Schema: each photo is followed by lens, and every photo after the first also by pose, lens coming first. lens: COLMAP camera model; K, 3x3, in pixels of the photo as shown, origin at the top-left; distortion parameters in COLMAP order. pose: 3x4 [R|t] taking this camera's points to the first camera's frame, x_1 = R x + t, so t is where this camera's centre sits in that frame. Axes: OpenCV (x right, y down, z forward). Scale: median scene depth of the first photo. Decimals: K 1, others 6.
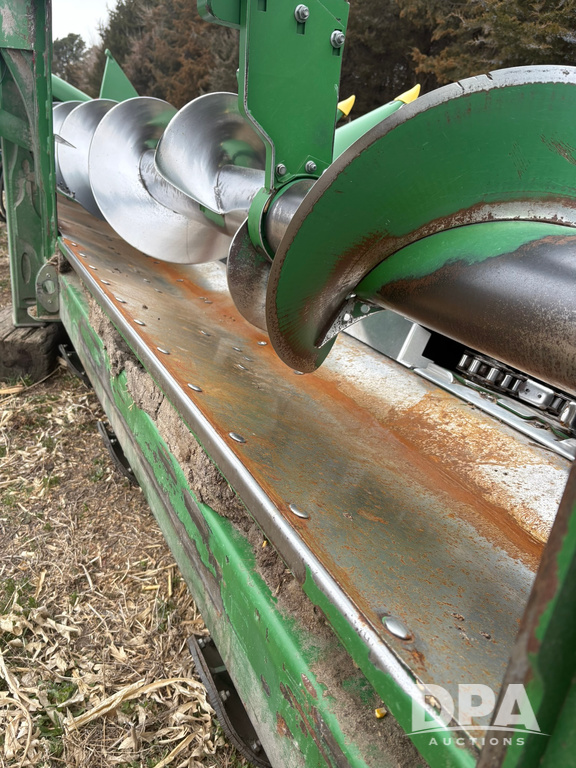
lens RADIAL K [[588.4, 0, 287.6], [0, 588.4, 384.0], [0, 0, 1]] dist [0.030266, -0.026808]
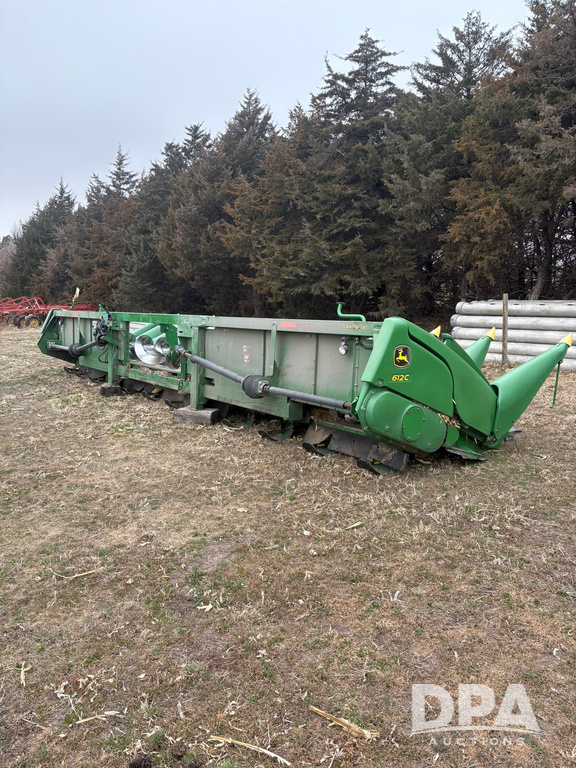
lens RADIAL K [[588.4, 0, 287.9], [0, 588.4, 383.1], [0, 0, 1]] dist [0.030266, -0.026808]
pose [[0.981091, -0.086064, 0.173362, 0.005847], [0.126904, 0.962333, -0.240438, 0.110840], [-0.146139, 0.257891, 0.955058, -0.336388]]
